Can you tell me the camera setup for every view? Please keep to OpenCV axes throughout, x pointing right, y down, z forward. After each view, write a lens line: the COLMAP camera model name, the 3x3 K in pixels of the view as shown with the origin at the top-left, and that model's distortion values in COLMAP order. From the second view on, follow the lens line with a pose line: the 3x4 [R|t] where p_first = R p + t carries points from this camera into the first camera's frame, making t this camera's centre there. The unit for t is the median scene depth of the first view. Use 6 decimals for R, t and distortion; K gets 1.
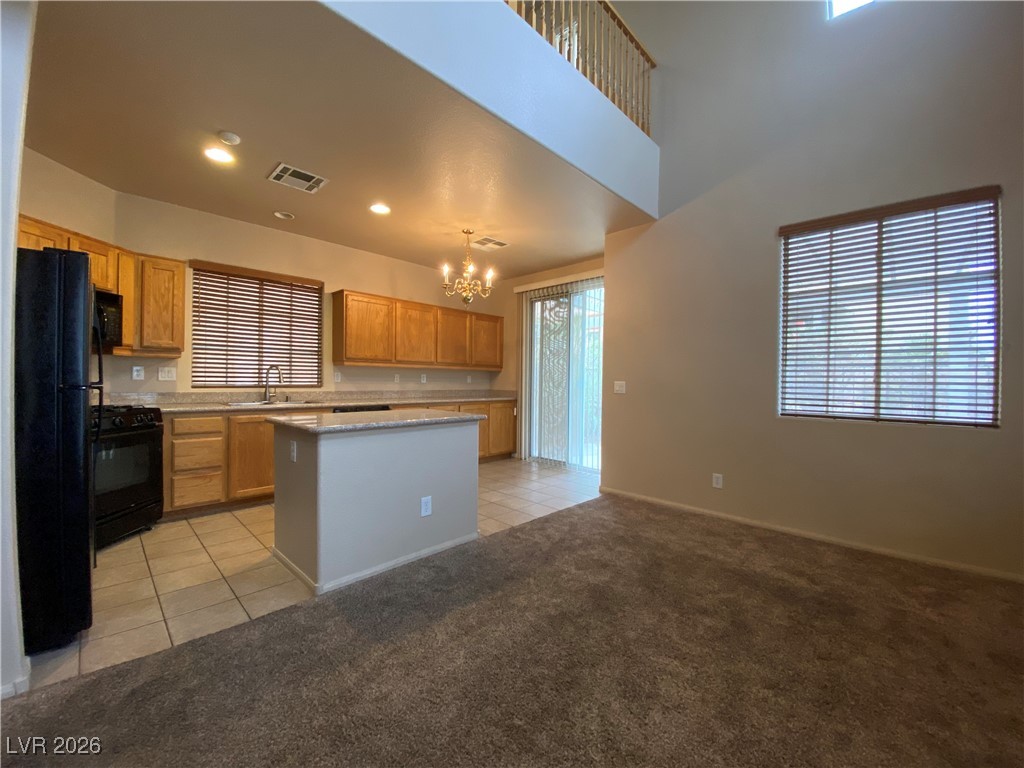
lens RADIAL K [[413.5, 0, 511.1], [0, 413.5, 381.3], [0, 0, 1]] dist [0.030779, -0.023277]
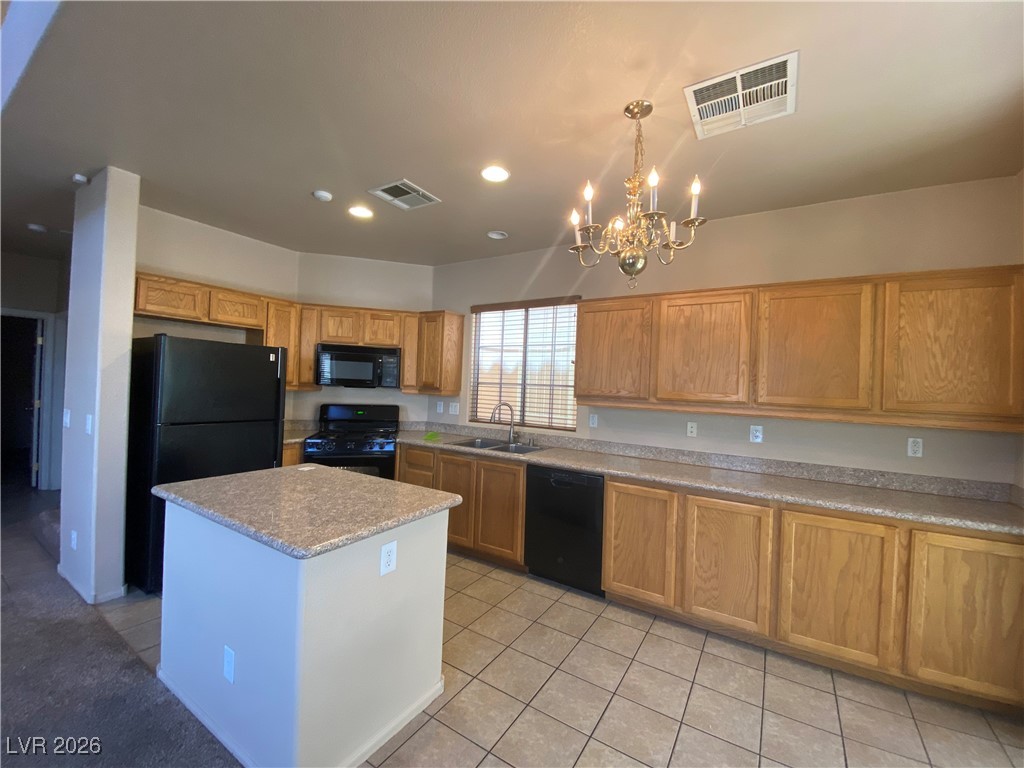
lens RADIAL K [[413.5, 0, 511.1], [0, 413.5, 381.3], [0, 0, 1]] dist [0.030779, -0.023277]
pose [[0.199883, -0.018839, -0.979639, 0.334010], [-0.040959, 0.998781, -0.027564, -0.067437], [0.978963, 0.045634, 0.198867, 0.908325]]
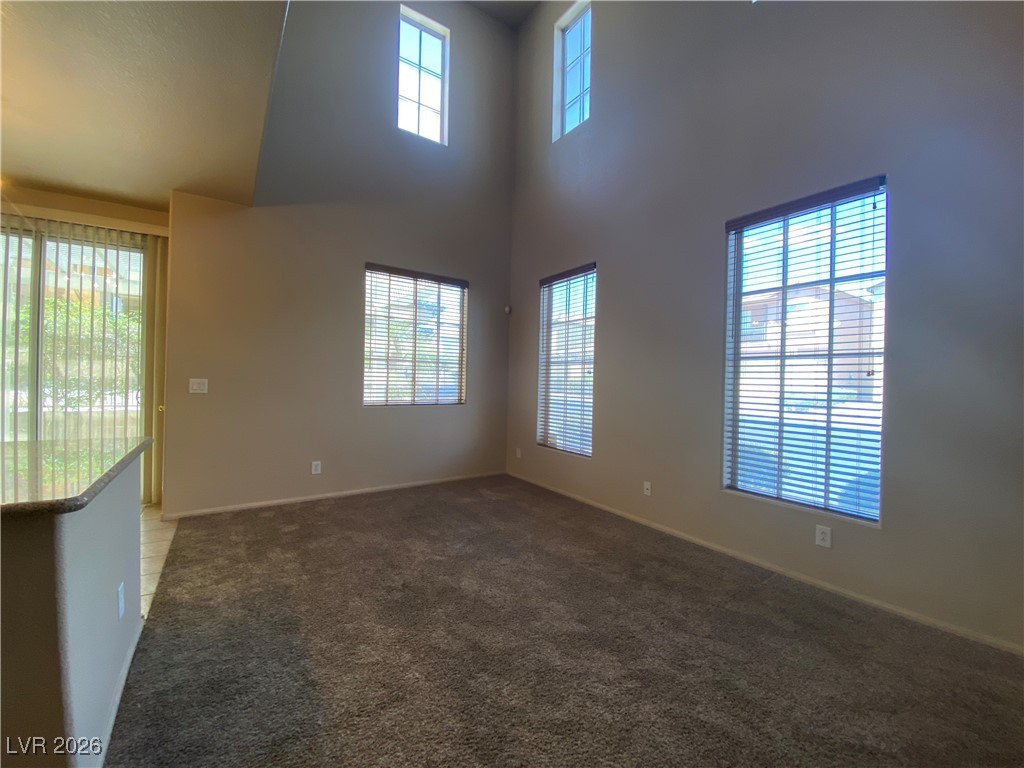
lens RADIAL K [[413.5, 0, 511.1], [0, 413.5, 381.3], [0, 0, 1]] dist [0.030779, -0.023277]
pose [[0.213299, -0.016827, 0.976842, -0.478888], [-0.011241, 0.999743, 0.019676, -0.025310], [-0.976922, -0.015177, 0.213055, 0.241428]]
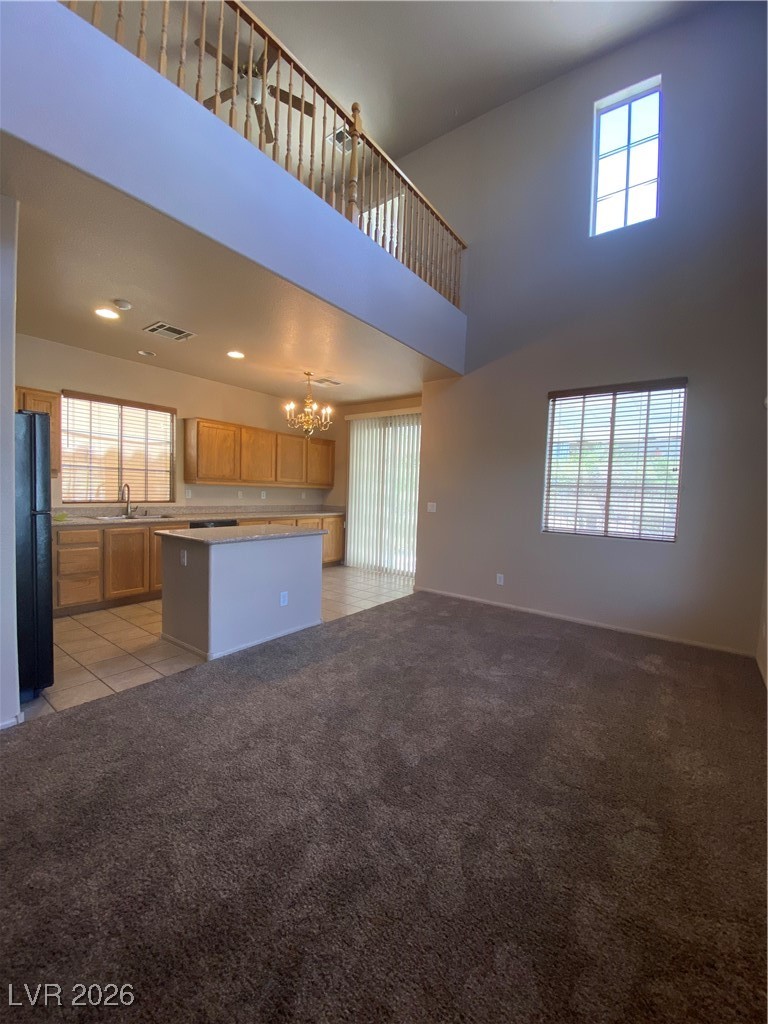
lens RADIAL K [[413.5, 0, 387.0], [0, 413.5, 510.3], [0, 0, 1]] dist [0.030779, -0.023277]
pose [[0.991257, 0.013751, 0.131229, -0.038911], [-0.019913, 0.998754, 0.045761, -0.036125], [-0.130436, -0.047974, 0.990295, -0.245612]]
